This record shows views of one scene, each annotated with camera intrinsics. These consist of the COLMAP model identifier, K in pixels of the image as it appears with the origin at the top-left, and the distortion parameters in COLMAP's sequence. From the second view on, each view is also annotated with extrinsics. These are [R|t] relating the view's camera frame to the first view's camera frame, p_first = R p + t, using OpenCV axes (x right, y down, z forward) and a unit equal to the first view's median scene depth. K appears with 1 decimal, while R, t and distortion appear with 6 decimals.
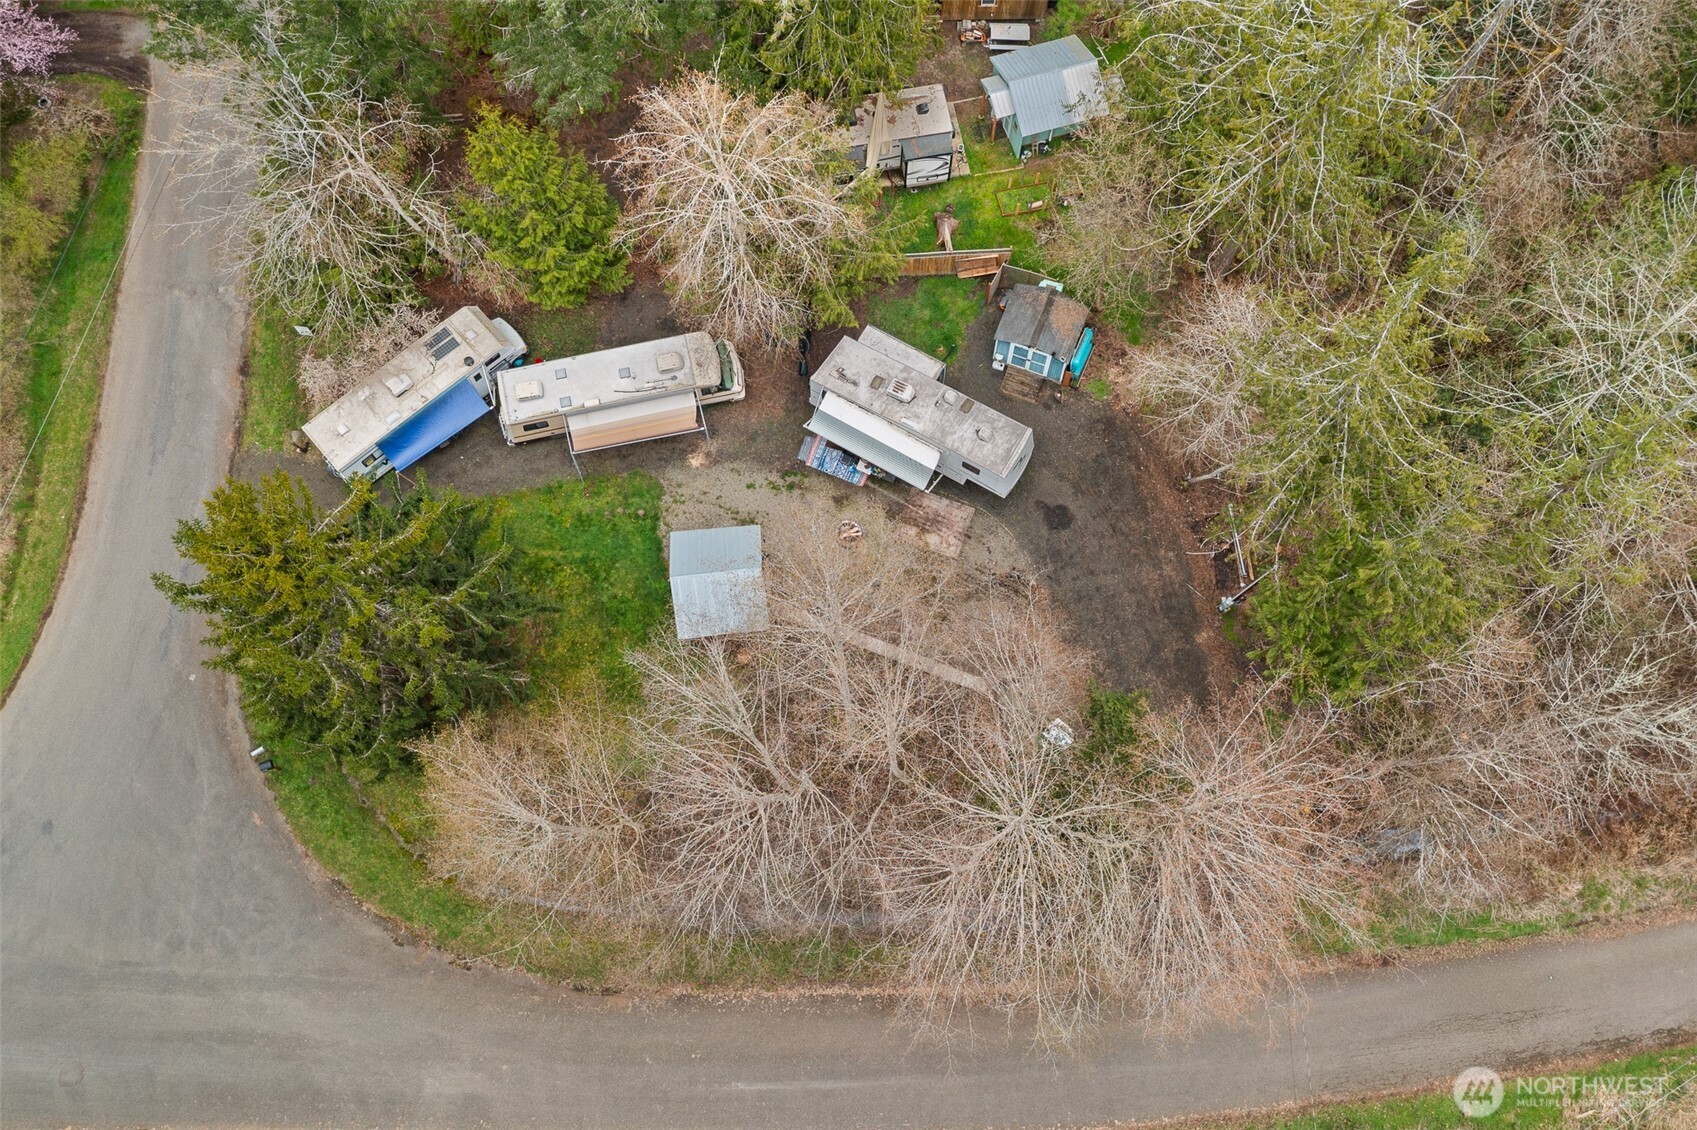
lens RADIAL K [[1332.7, 0, 848.0], [0, 1332.7, 563.0], [0, 0, 1]] dist [-0.027477, 0.011036]
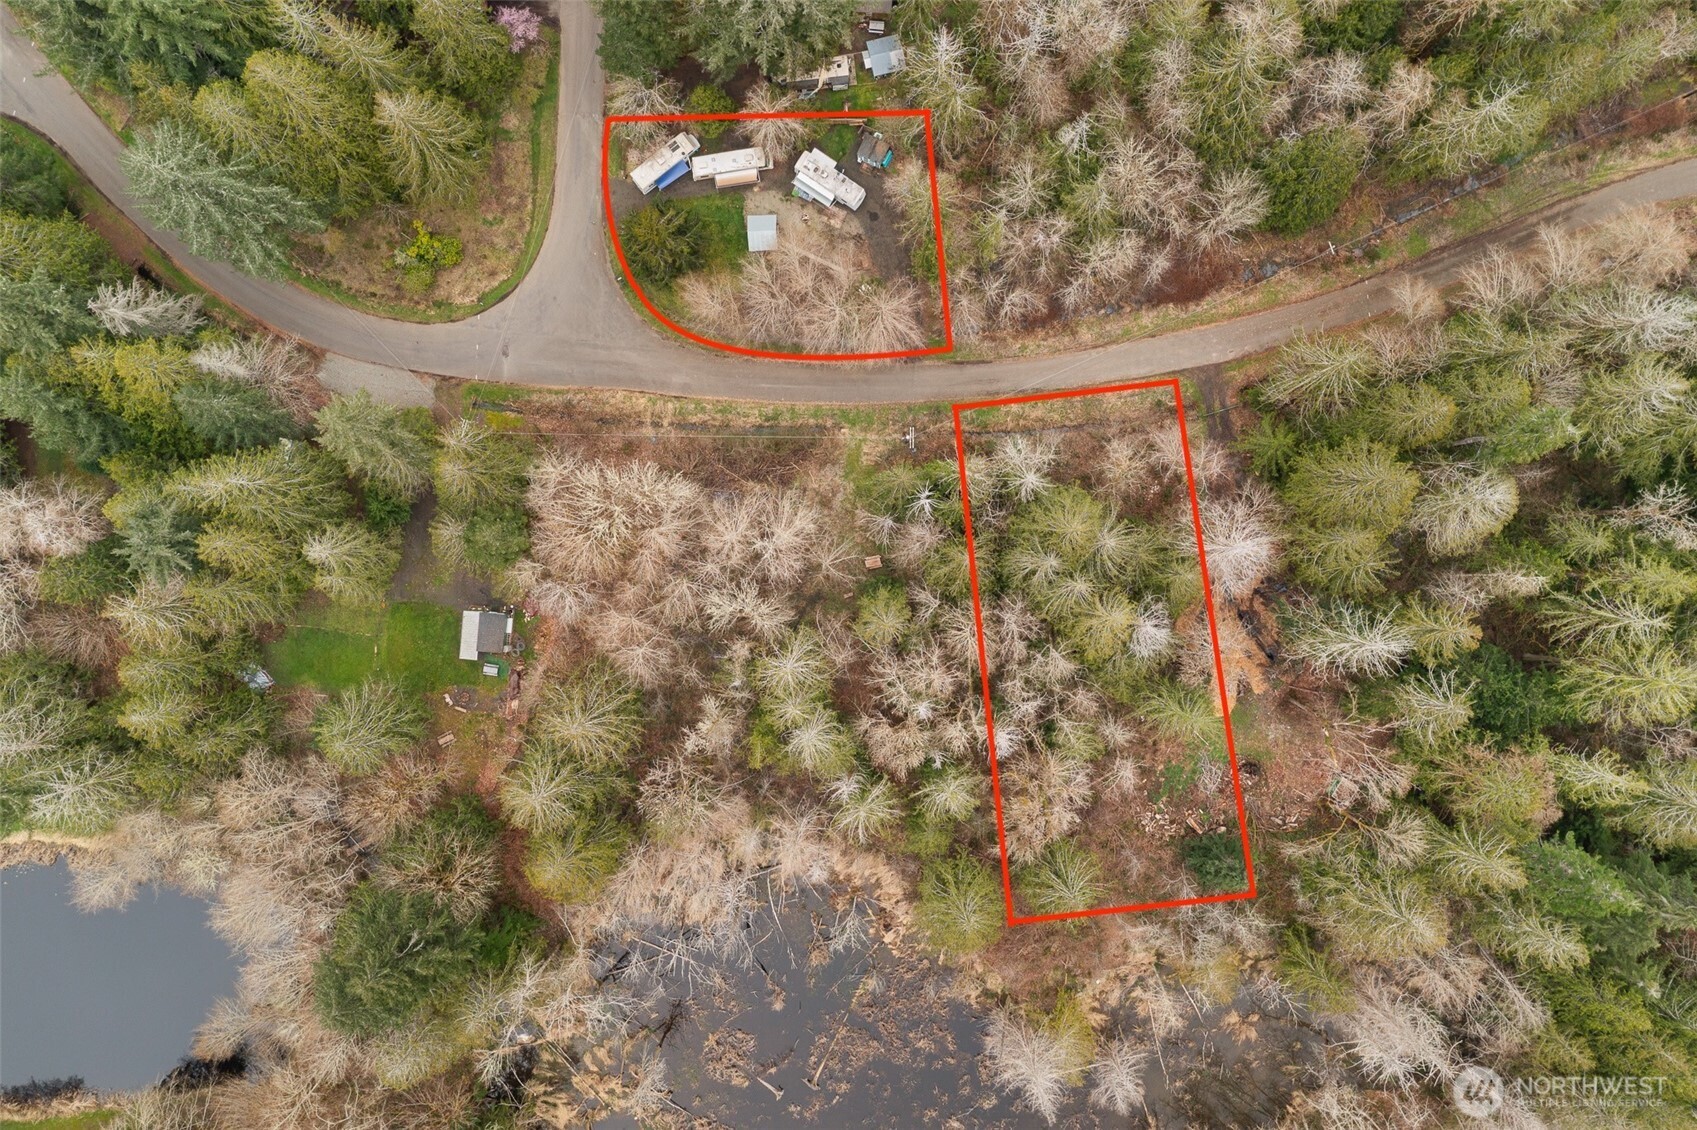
lens RADIAL K [[1332.7, 0, 846.3], [0, 1332.7, 572.2], [0, 0, 1]] dist [-0.027477, 0.011036]
pose [[0.997975, 0.063595, -0.000783, 0.155356], [-0.059513, 0.938125, 0.341144, -0.318997], [0.022430, -0.340407, 0.940011, -2.232299]]
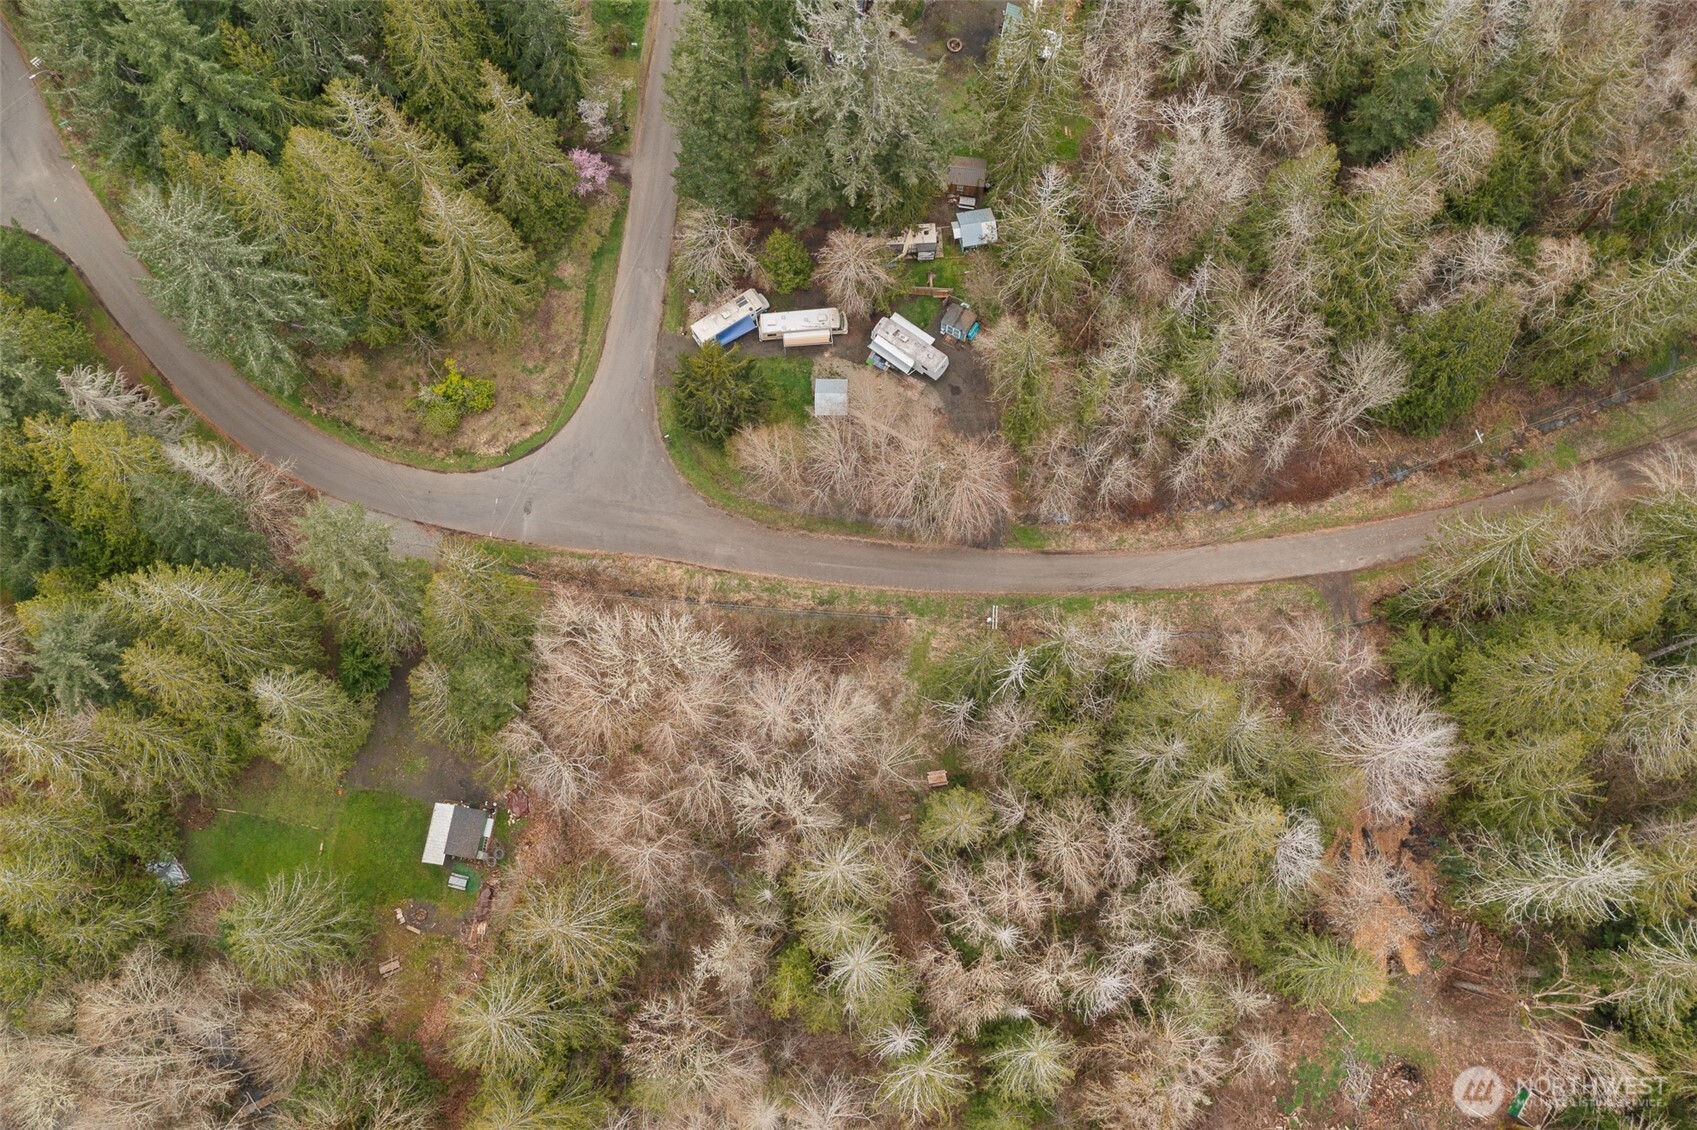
lens RADIAL K [[1332.7, 0, 844.1], [0, 1332.7, 571.1], [0, 0, 1]] dist [-0.027477, 0.011036]
pose [[0.991911, 0.121706, -0.036054, 0.077193], [-0.119717, 0.991394, 0.052969, 0.225101], [0.042190, -0.048224, 0.997945, -1.834022]]
